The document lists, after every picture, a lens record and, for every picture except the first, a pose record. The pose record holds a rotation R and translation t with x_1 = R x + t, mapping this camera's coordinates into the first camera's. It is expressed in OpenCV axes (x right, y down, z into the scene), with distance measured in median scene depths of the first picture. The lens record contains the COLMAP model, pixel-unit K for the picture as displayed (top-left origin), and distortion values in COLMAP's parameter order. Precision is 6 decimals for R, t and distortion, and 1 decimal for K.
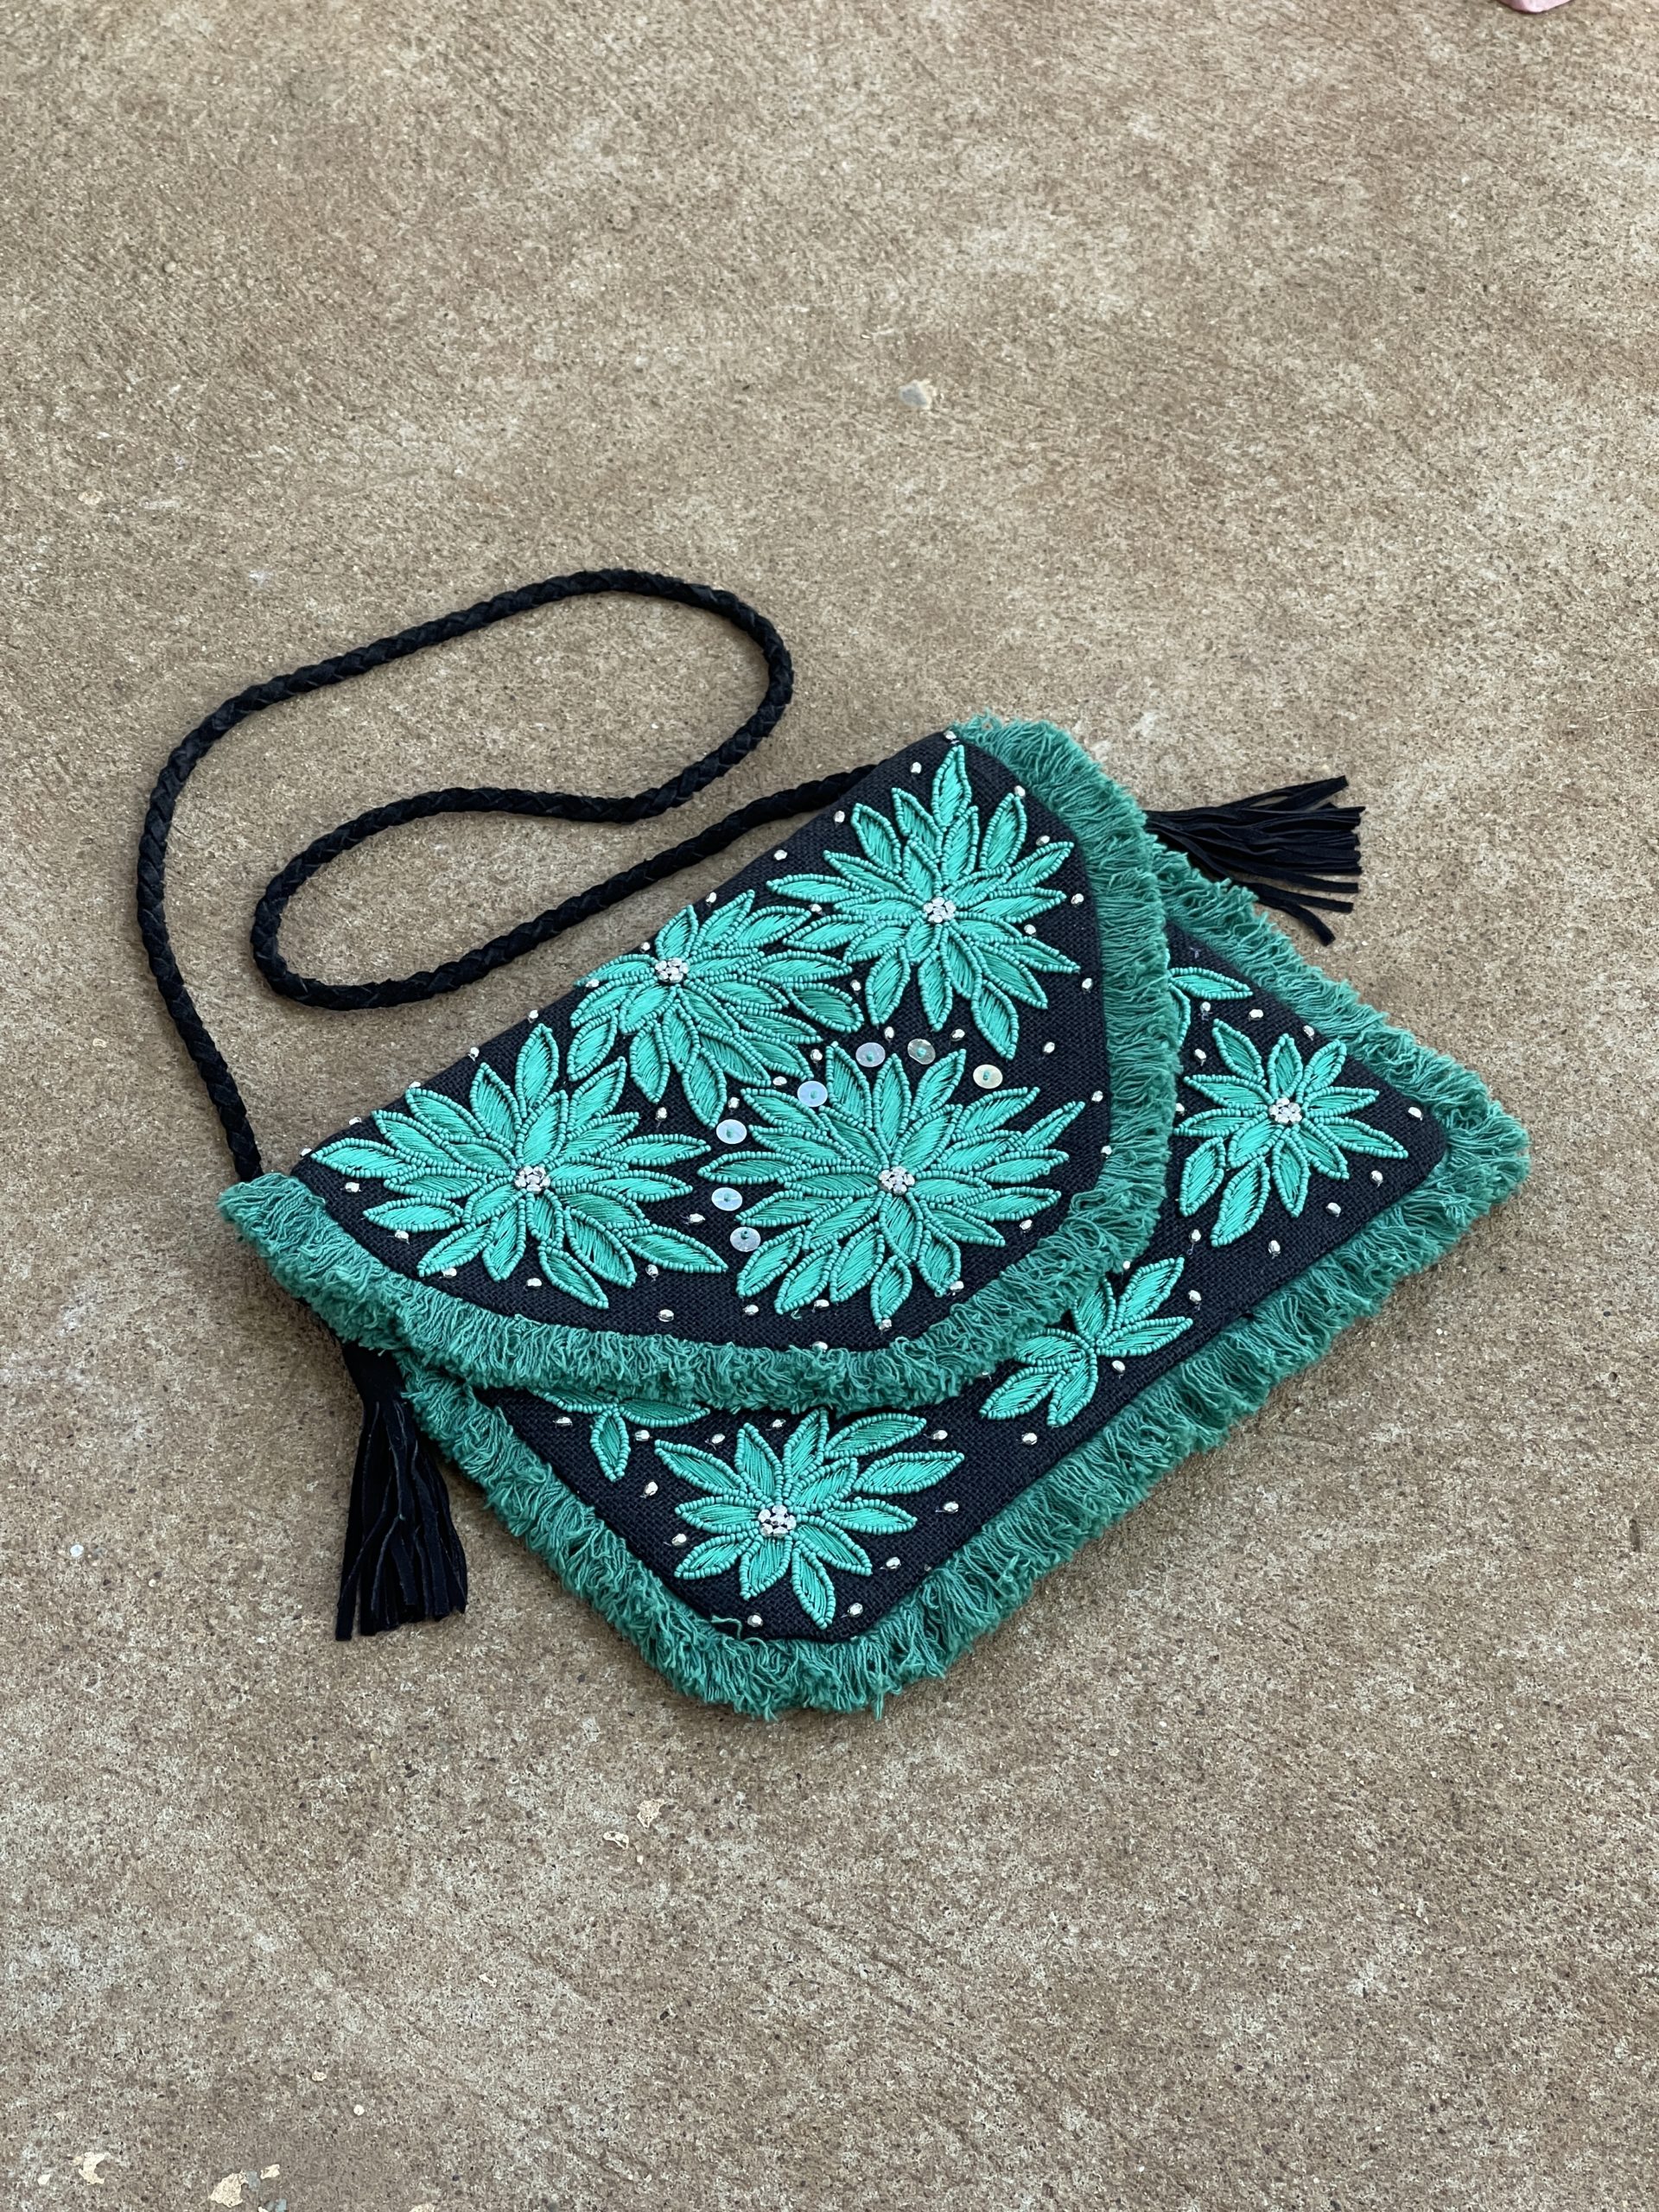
lens RADIAL K [[4023.3, 0, 841.9], [0, 4023.3, 1117.5], [0, 0, 1]] dist [0.168758, 0.000000]
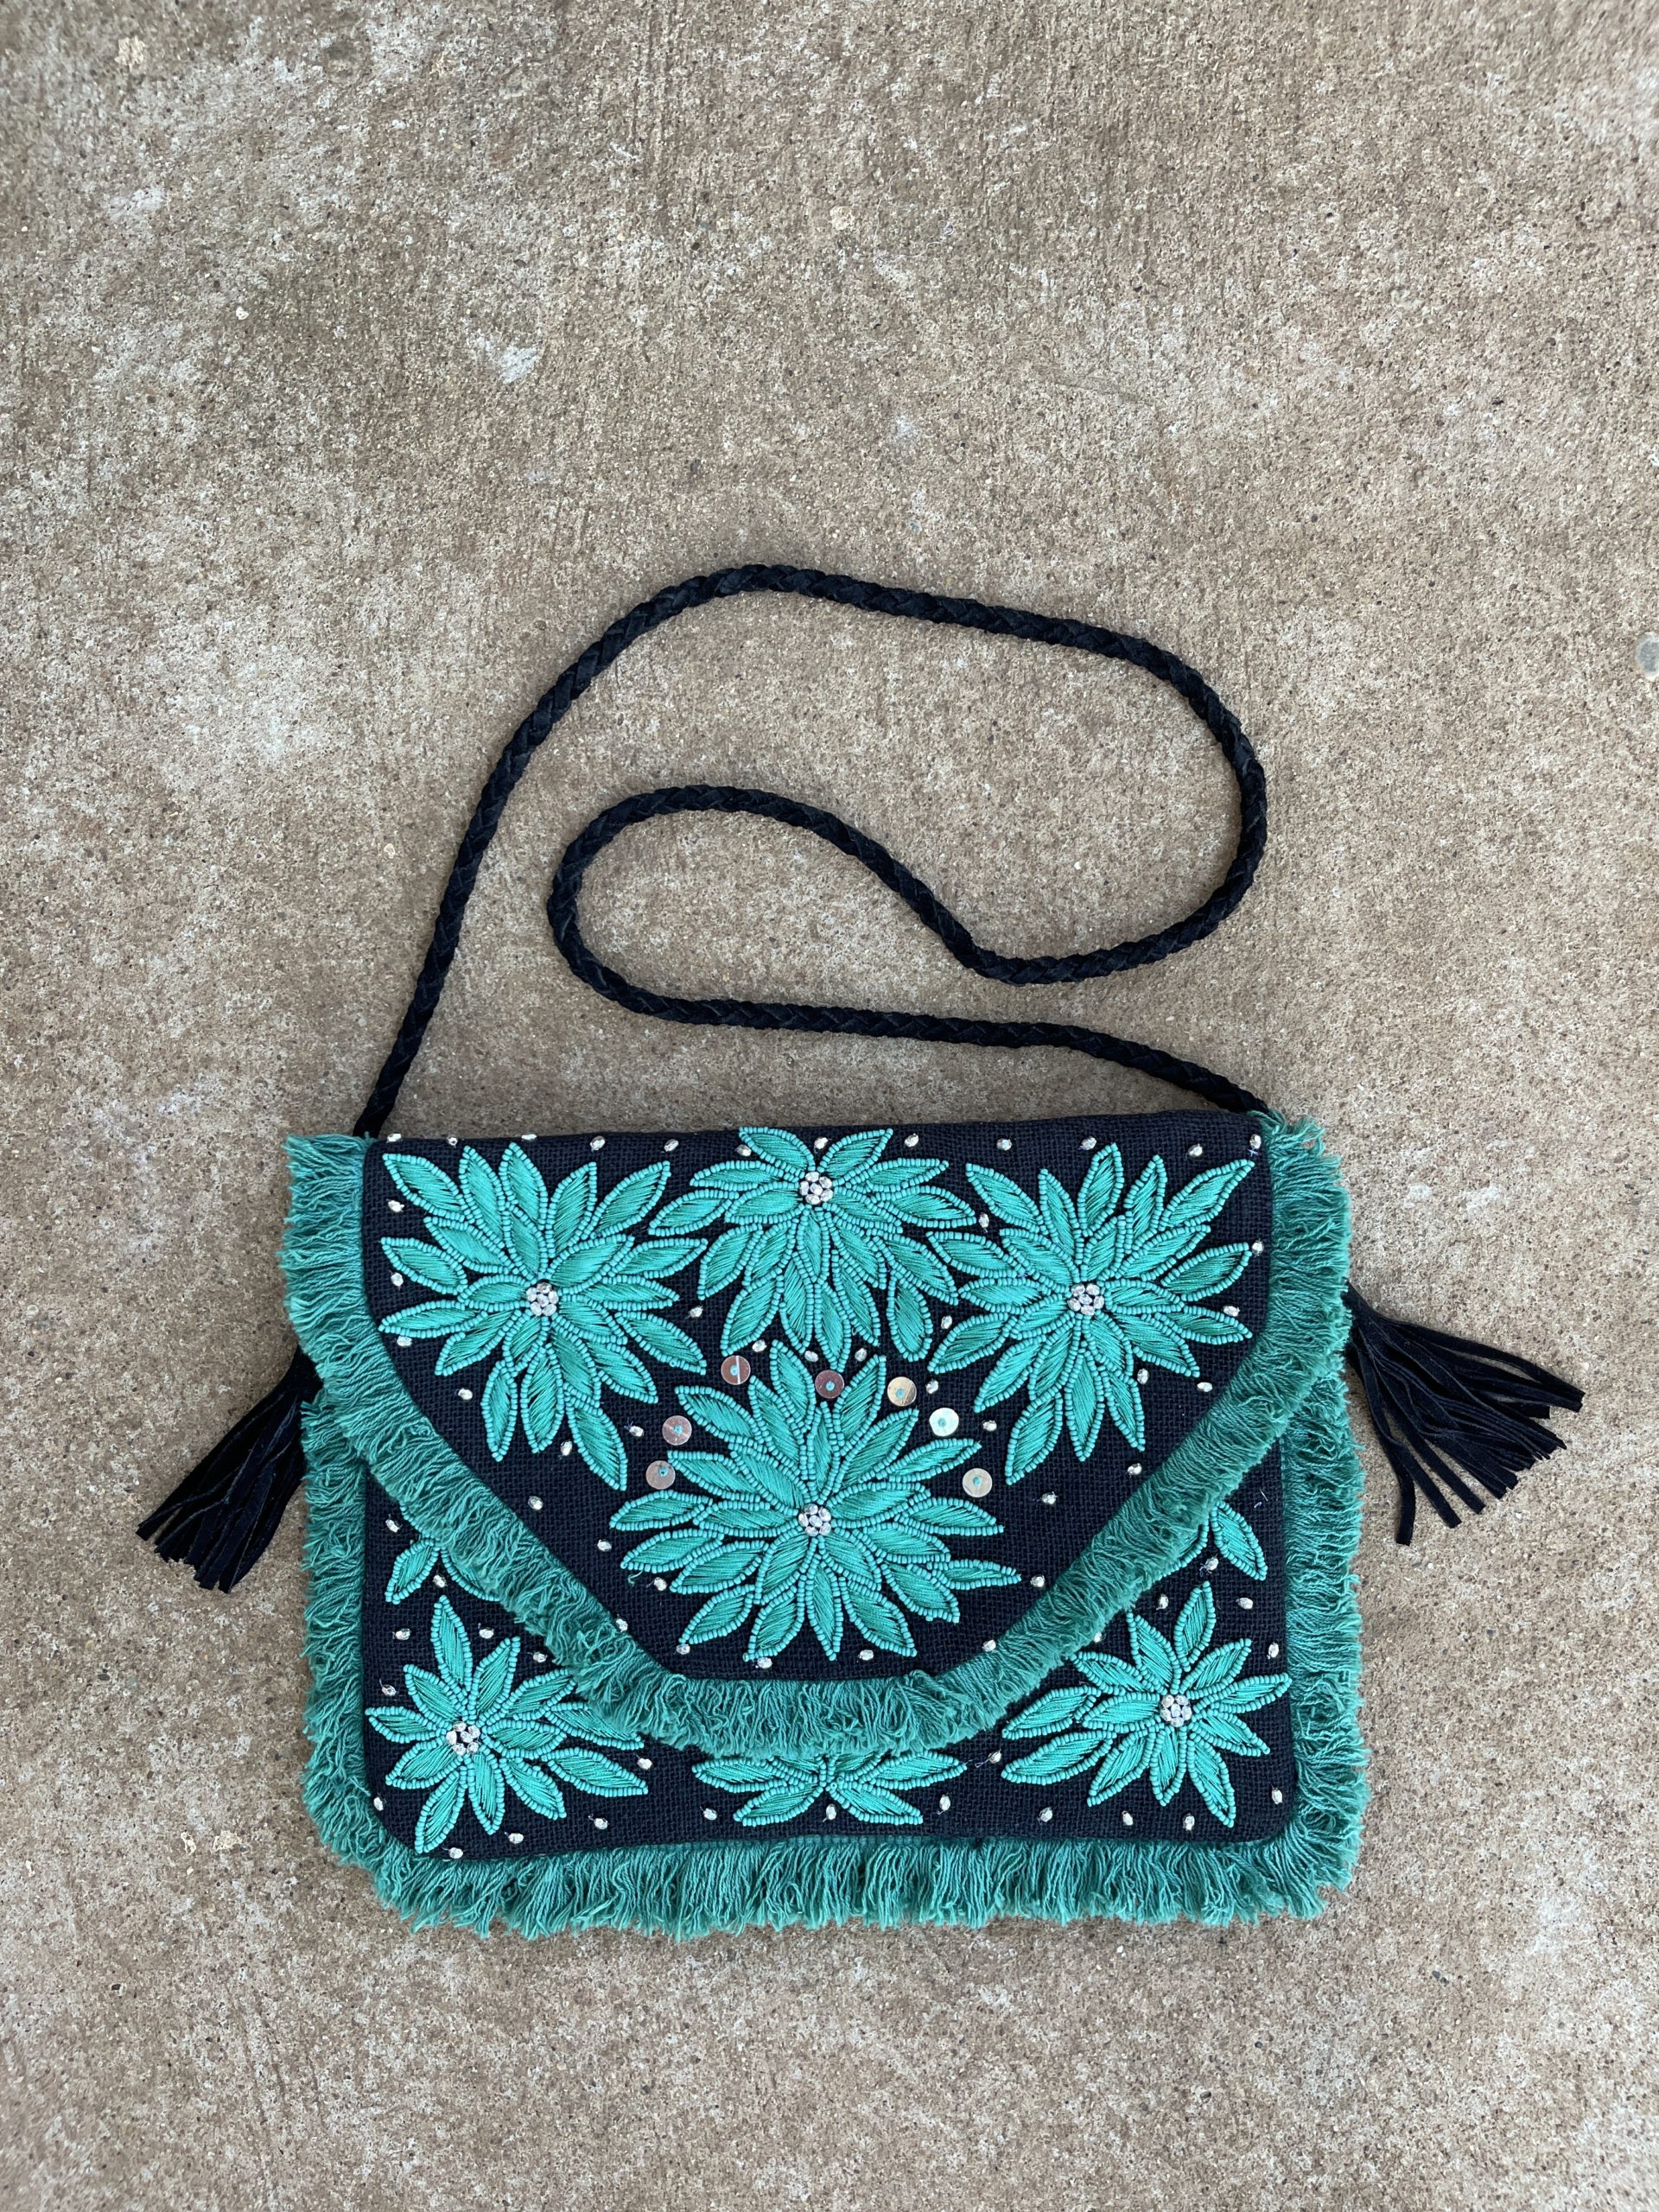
lens RADIAL K [[1608.4, 0, 832.0], [0, 1608.4, 1122.3], [0, 0, 1]] dist [0.064985, -0.083011]
pose [[0.733530, 0.675363, -0.076278, -0.018590], [-0.484922, 0.598689, 0.637512, -0.276348], [0.476219, -0.430645, 0.766655, 0.649004]]
